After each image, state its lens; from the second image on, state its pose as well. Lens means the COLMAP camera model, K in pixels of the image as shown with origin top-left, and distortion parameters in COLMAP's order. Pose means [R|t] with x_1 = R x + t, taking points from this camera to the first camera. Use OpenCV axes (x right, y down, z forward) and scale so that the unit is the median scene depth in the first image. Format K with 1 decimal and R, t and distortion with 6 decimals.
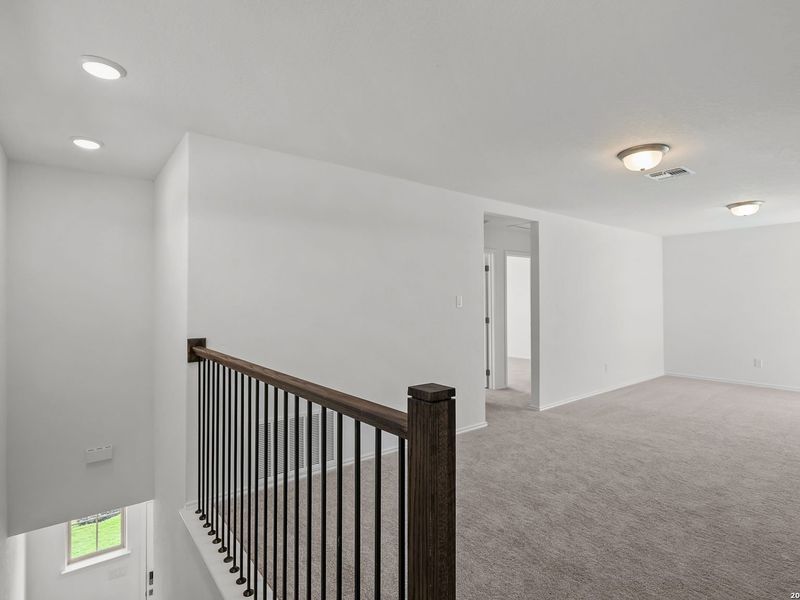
lens RADIAL K [[416.4, 0, 400.0], [0, 416.4, 300.0], [0, 0, 1]] dist [-0.002283, -0.000047]
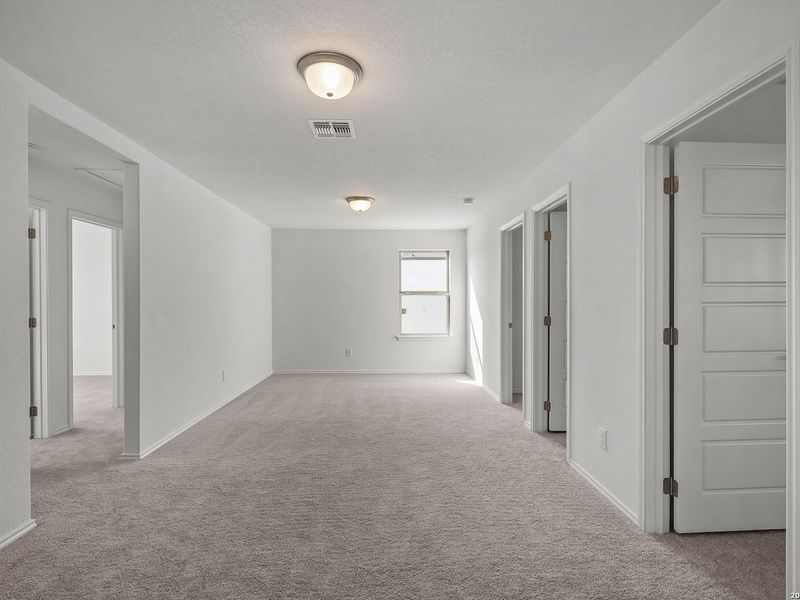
lens RADIAL K [[416.4, 0, 400.0], [0, 416.4, 300.0], [0, 0, 1]] dist [-0.002283, -0.000047]
pose [[0.587348, 0.007713, 0.809298, 0.052700], [-0.005635, 0.999969, -0.005441, 0.023616], [-0.809315, -0.001365, 0.587373, 0.309230]]
